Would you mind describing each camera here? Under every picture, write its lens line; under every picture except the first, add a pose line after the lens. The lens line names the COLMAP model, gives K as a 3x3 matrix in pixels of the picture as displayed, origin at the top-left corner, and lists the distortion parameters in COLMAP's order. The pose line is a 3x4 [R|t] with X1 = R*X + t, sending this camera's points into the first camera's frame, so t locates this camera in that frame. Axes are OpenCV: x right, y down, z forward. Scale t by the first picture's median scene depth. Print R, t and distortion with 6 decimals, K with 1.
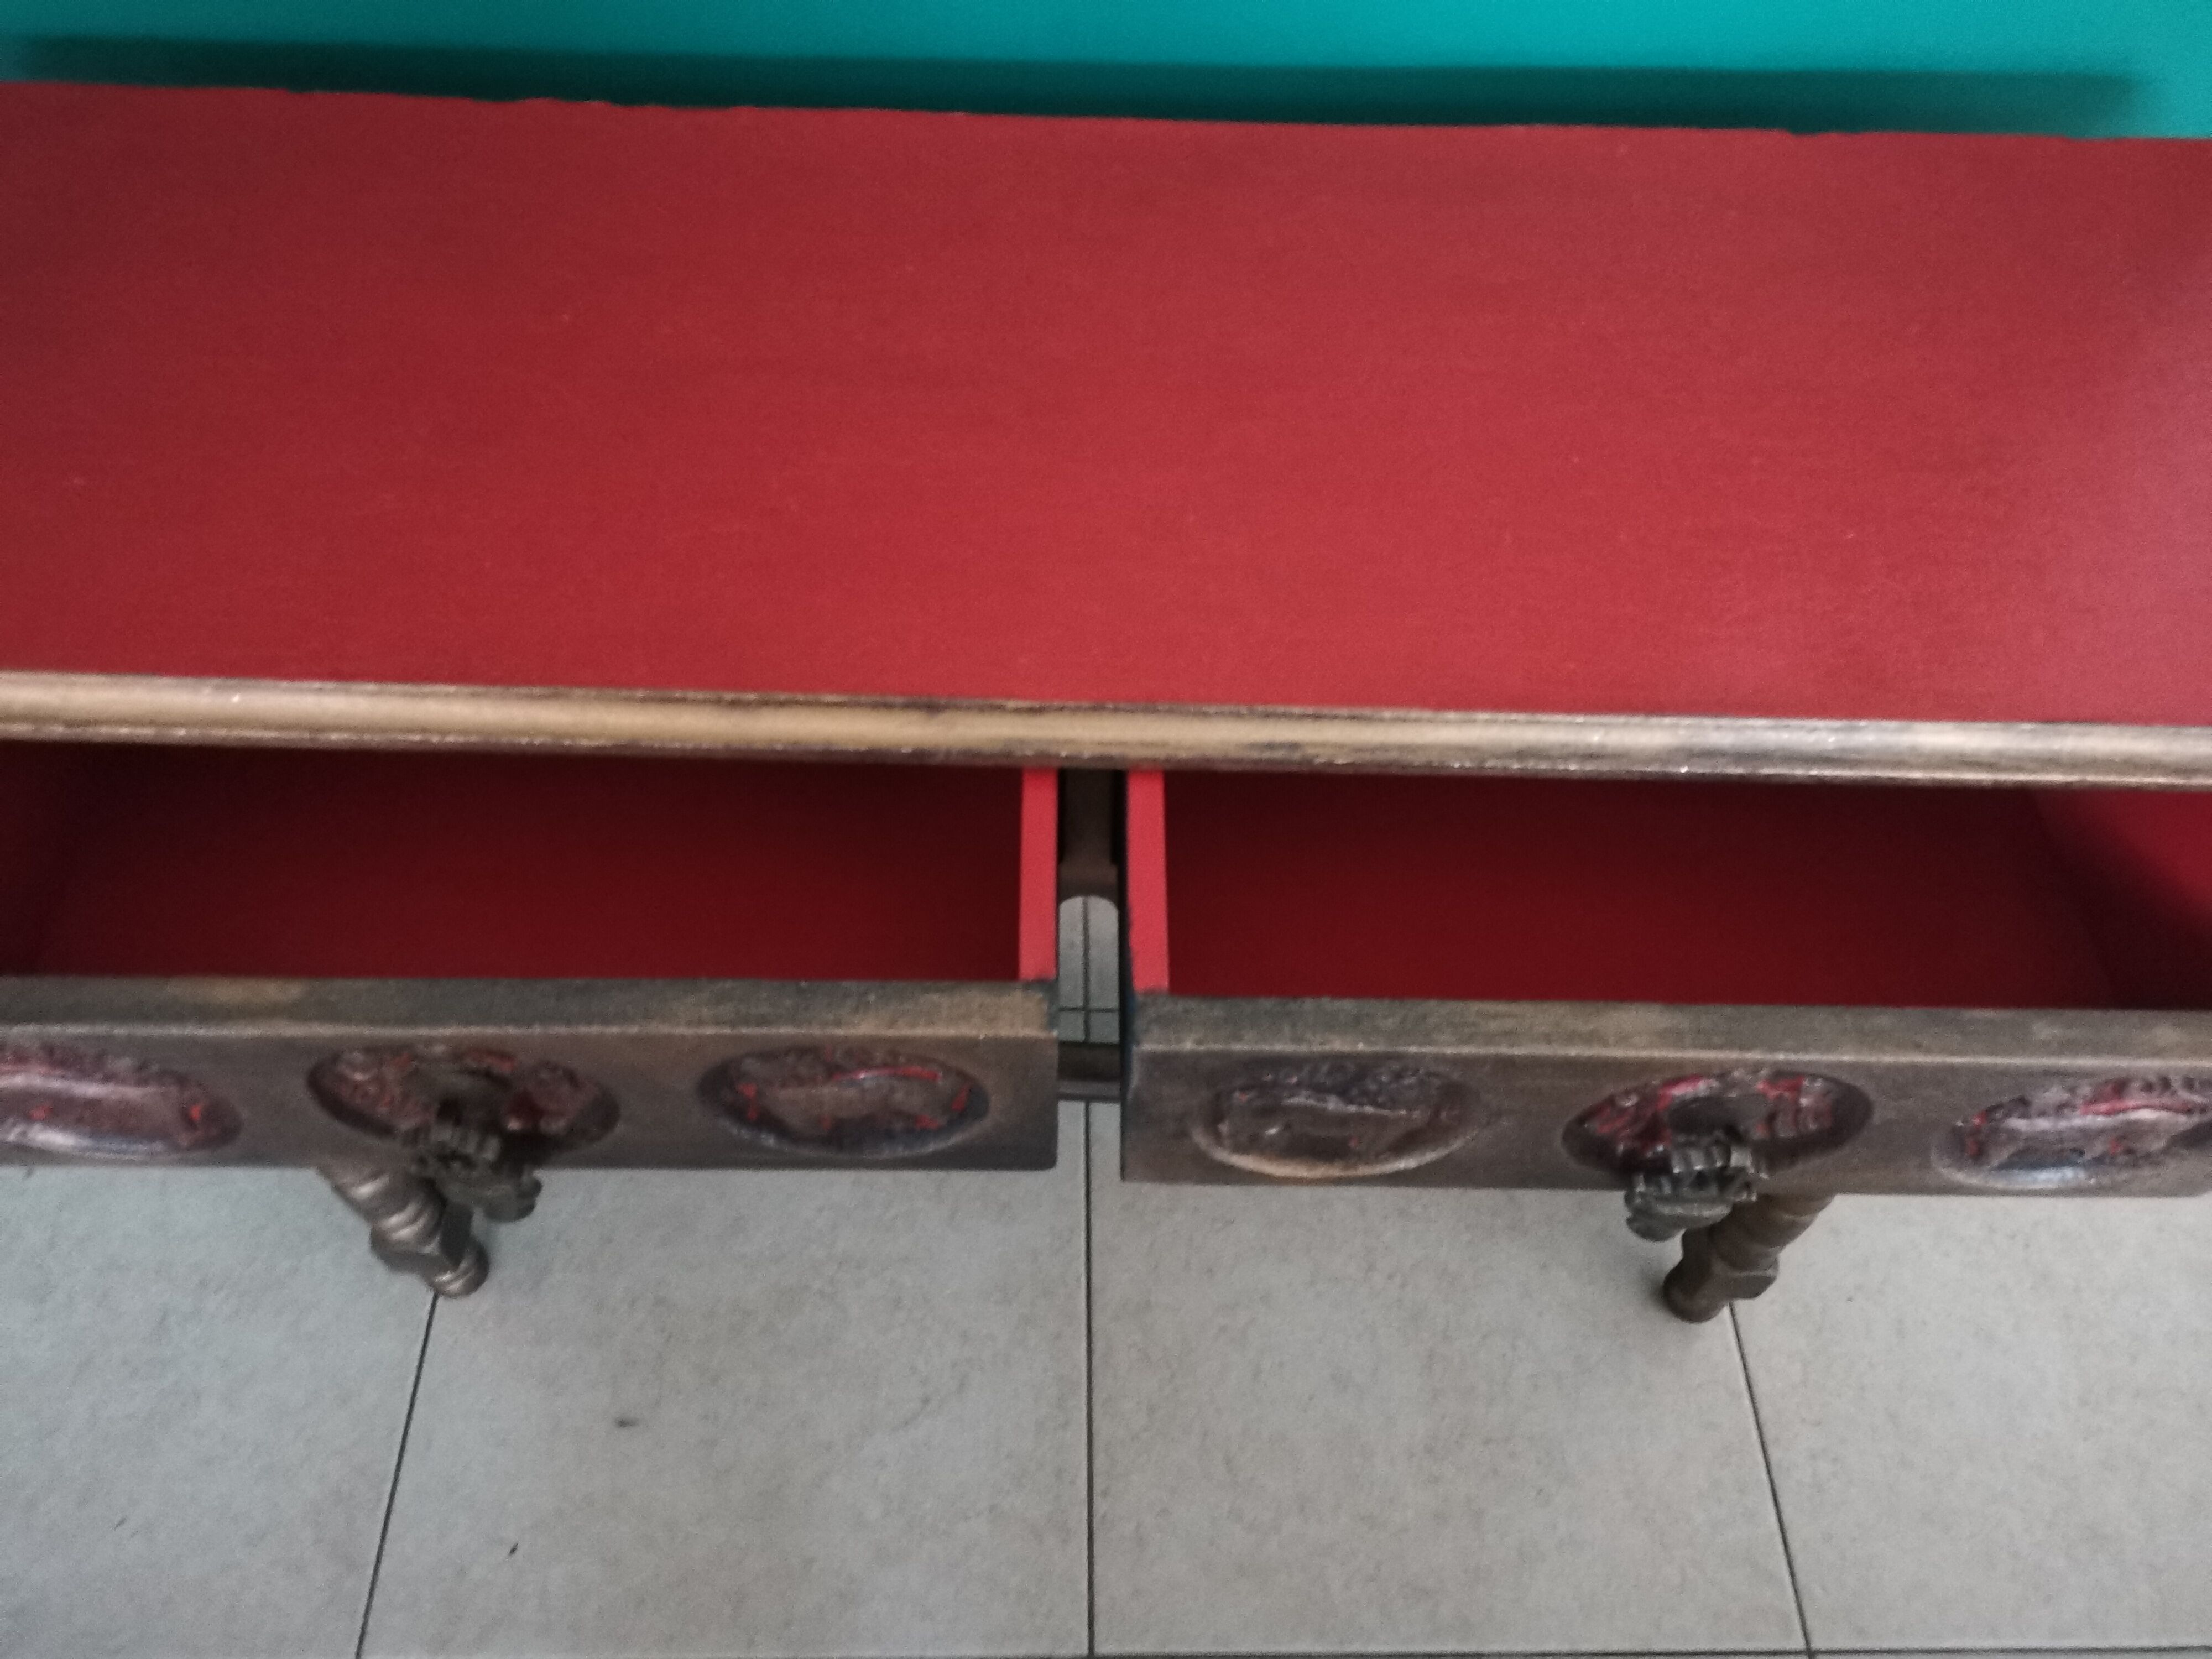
lens RADIAL K [[1669.8, 0, 1130.2], [0, 1669.8, 756.0], [0, 0, 1]] dist [0.115588, -0.120313]
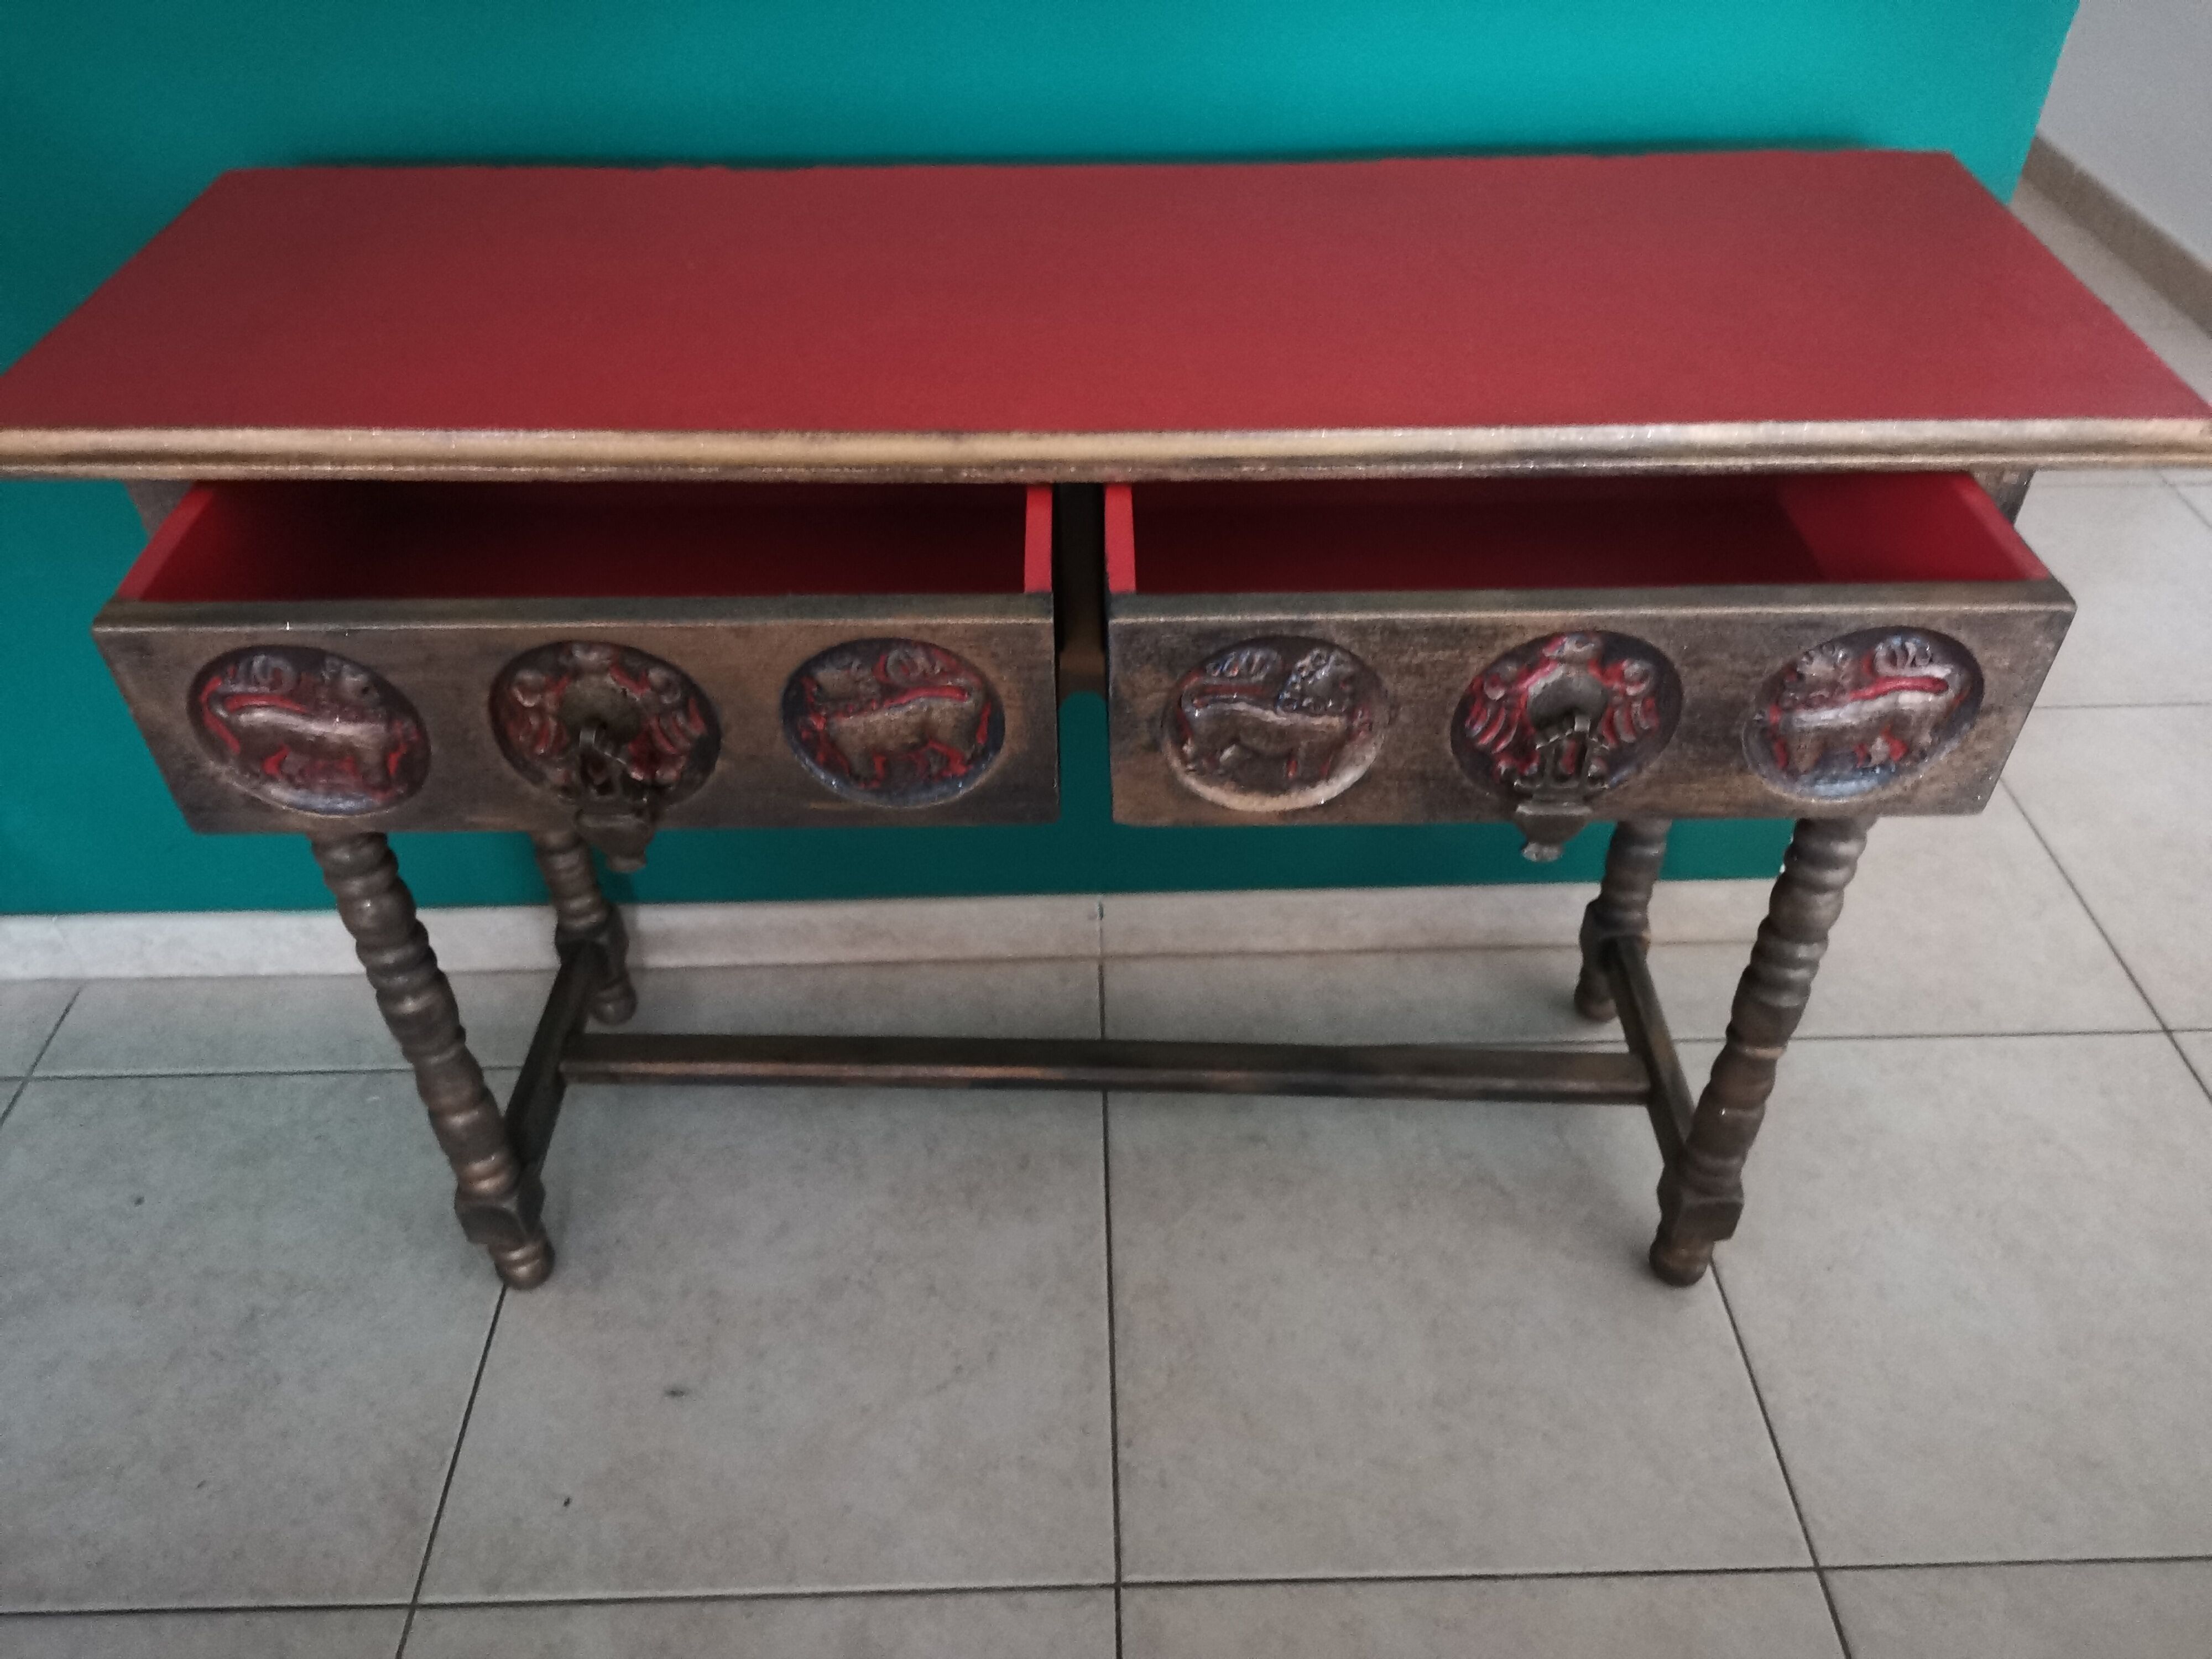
lens RADIAL K [[1669.8, 0, 1130.2], [0, 1669.8, 756.0], [0, 0, 1]] dist [0.115588, -0.120313]
pose [[0.999264, -0.035743, -0.013913, 0.016155], [0.030812, 0.964085, -0.263799, 0.308609], [0.022842, 0.263176, 0.964477, -0.125493]]
